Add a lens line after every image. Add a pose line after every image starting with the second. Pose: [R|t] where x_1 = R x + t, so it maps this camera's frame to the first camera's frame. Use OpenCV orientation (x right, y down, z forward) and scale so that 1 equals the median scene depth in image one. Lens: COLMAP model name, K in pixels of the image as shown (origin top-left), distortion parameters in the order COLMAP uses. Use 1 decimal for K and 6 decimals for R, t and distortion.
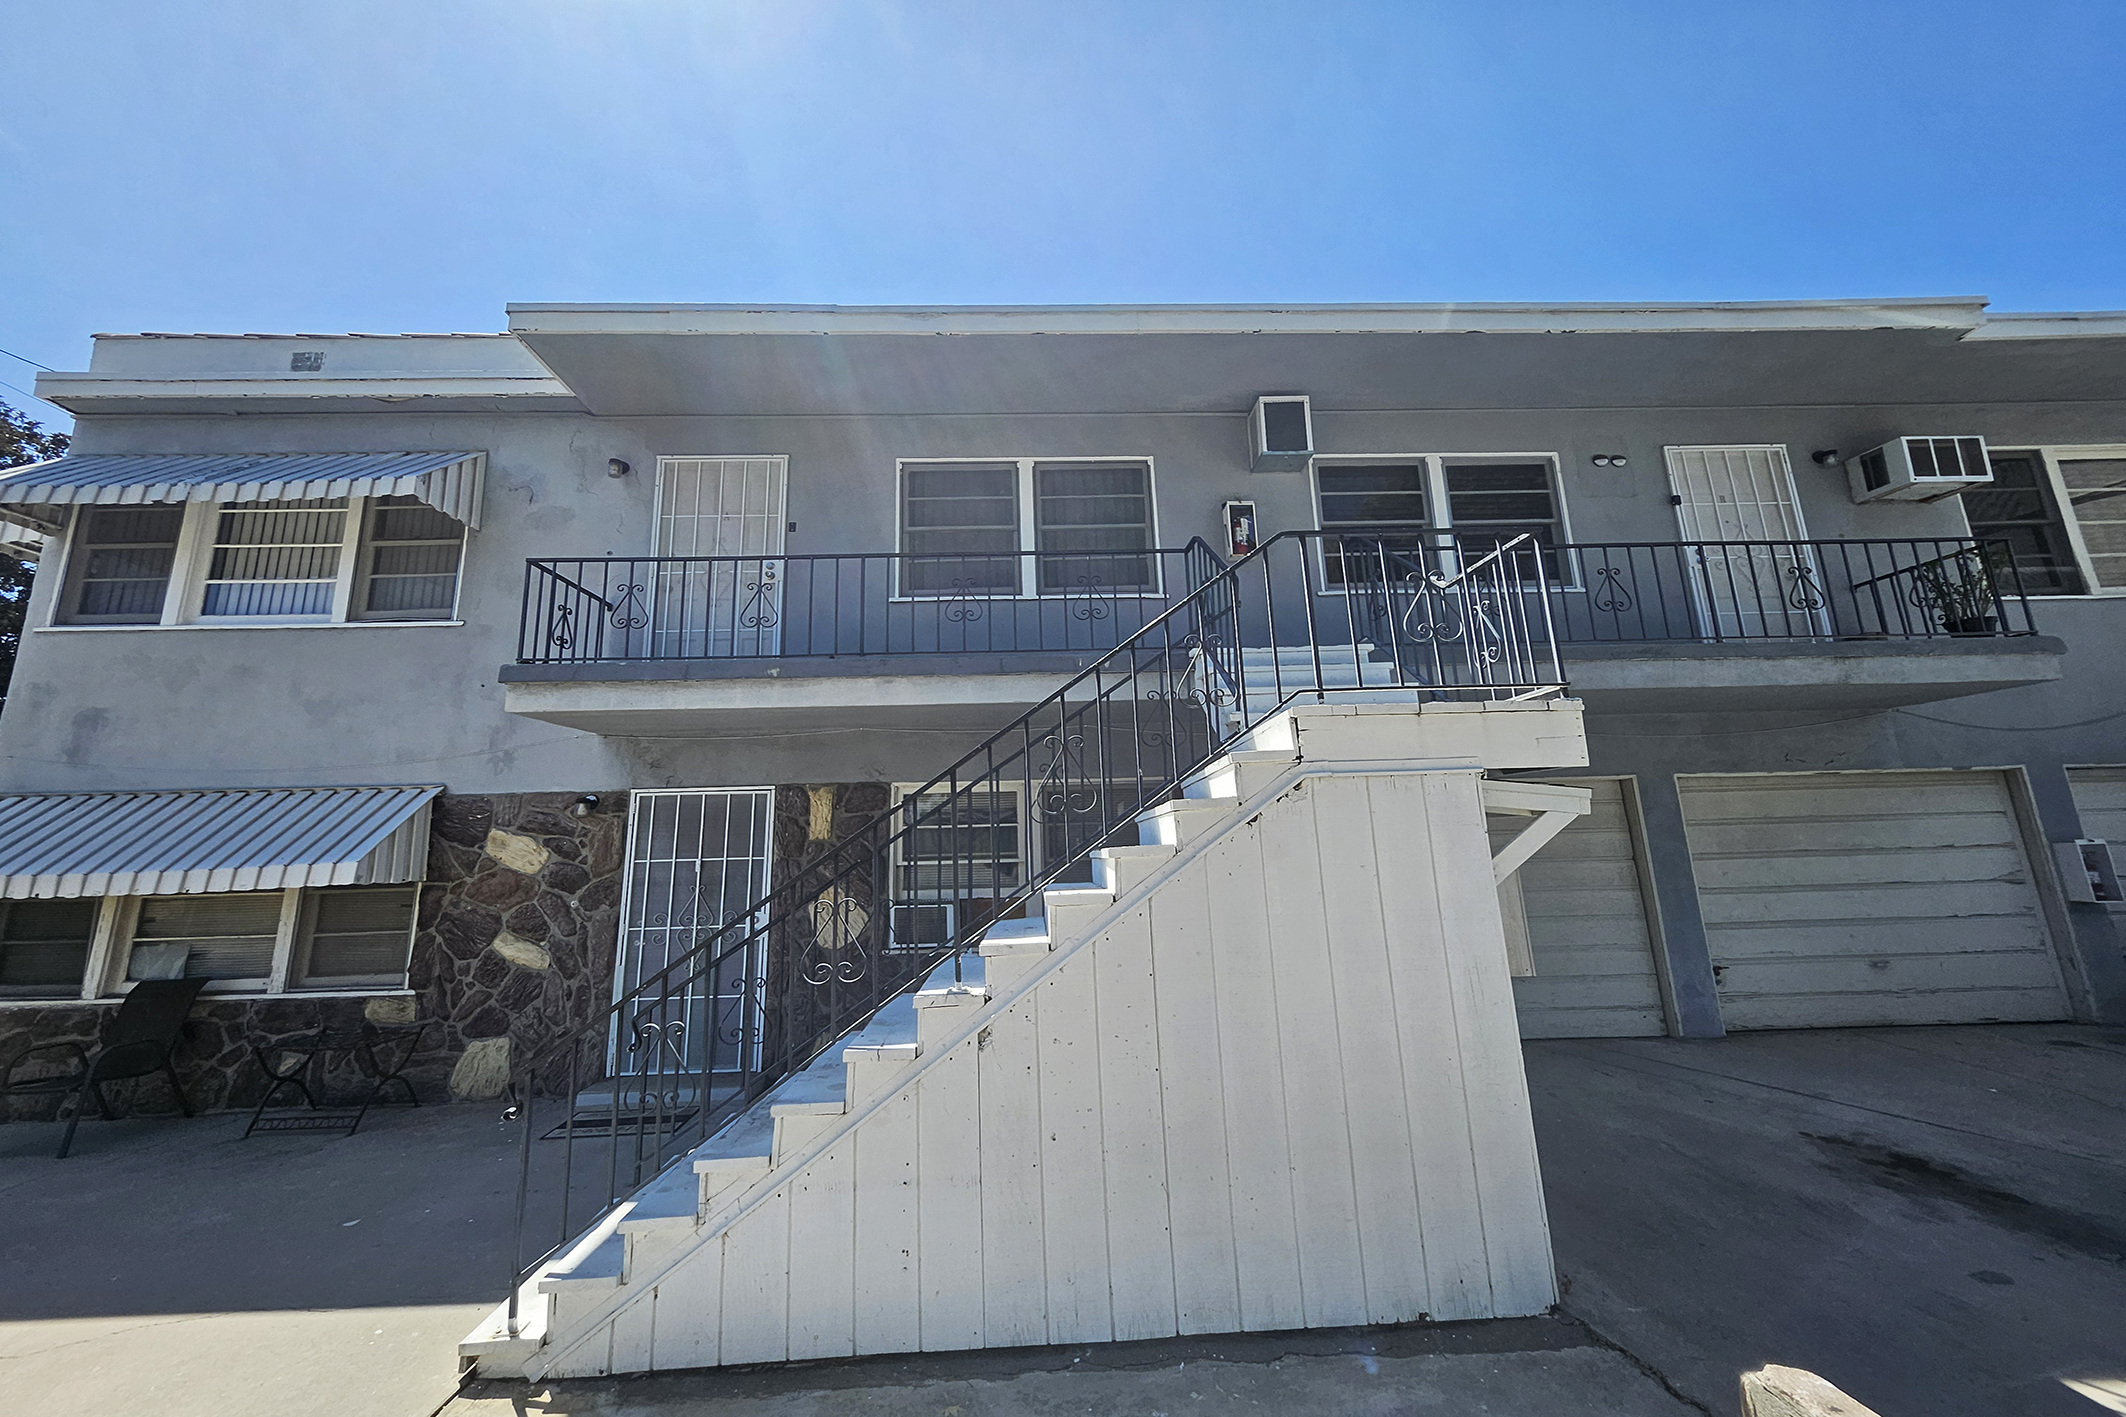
lens RADIAL K [[838.1, 0, 1062.2], [0, 838.1, 663.8], [0, 0, 1]] dist [0.006963, -0.003520]
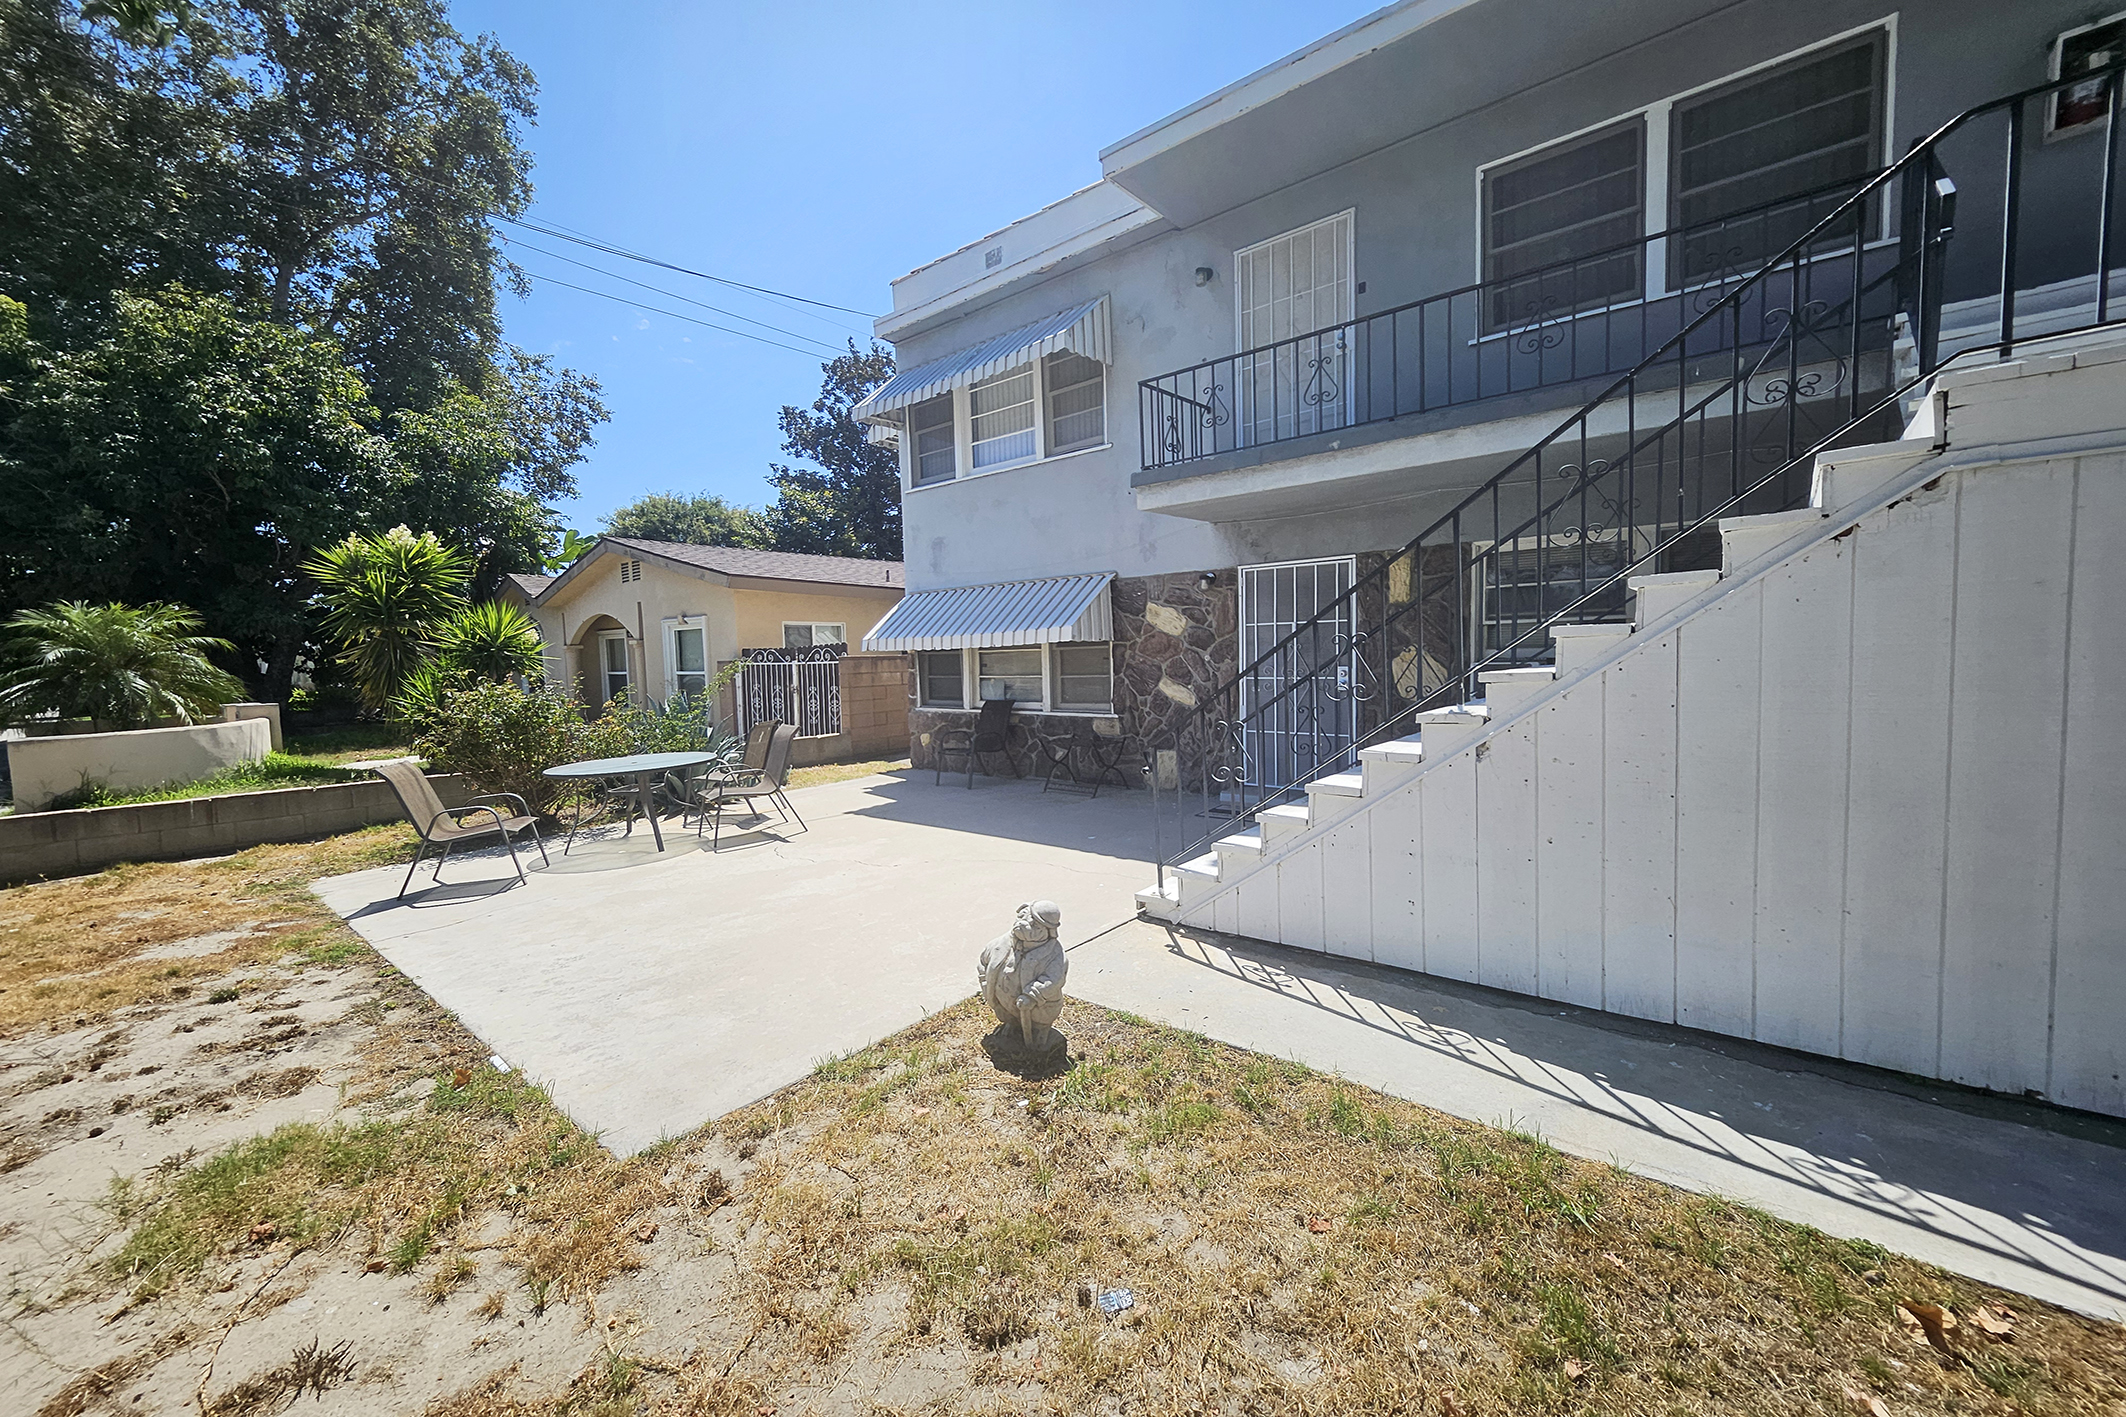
lens RADIAL K [[838.1, 0, 1051.6], [0, 838.1, 713.5], [0, 0, 1]] dist [0.006963, -0.003520]
pose [[0.734656, 0.053647, -0.676316, 0.113697], [0.156797, 0.956454, 0.246191, 0.015409], [0.660072, -0.286910, 0.694253, -0.067321]]
